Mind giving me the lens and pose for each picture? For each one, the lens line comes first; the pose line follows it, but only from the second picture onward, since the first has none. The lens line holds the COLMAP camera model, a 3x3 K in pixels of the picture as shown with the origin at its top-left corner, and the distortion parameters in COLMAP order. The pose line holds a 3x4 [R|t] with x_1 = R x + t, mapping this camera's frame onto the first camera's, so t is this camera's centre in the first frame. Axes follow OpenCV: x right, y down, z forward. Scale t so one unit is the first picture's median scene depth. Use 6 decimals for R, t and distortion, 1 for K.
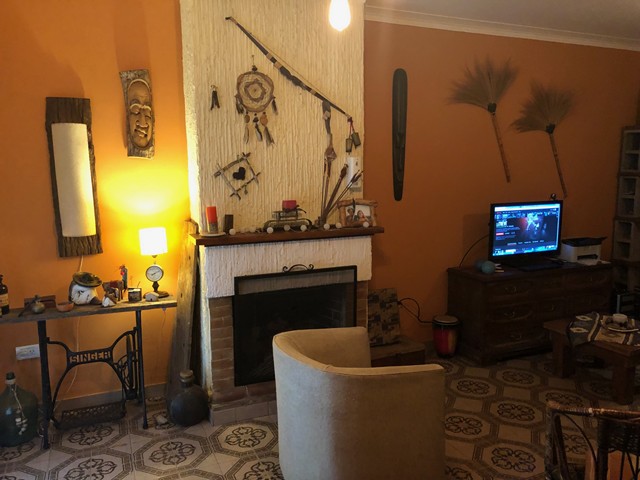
lens RADIAL K [[521.0, 0, 320.3], [0, 521.0, 239.6], [0, 0, 1]] dist [0.016992, -0.000246]
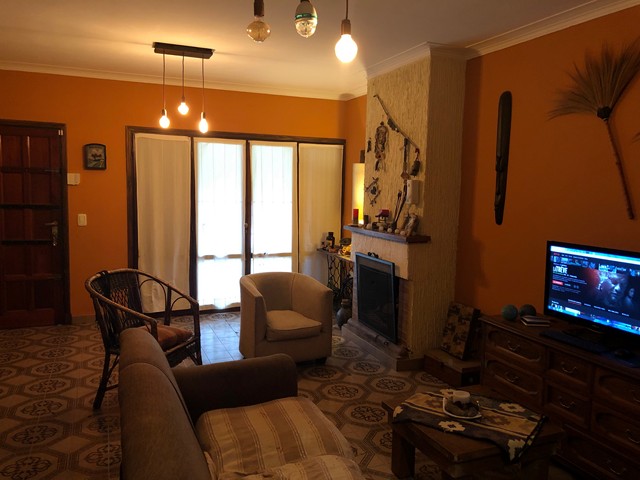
lens RADIAL K [[521.0, 0, 320.6], [0, 521.0, 239.8], [0, 0, 1]] dist [0.016992, -0.000246]
pose [[-0.013384, 0.118322, -0.992885, 1.092253], [-0.153463, 0.980966, 0.118970, -0.108705], [0.988064, 0.153964, 0.005029, 0.650278]]
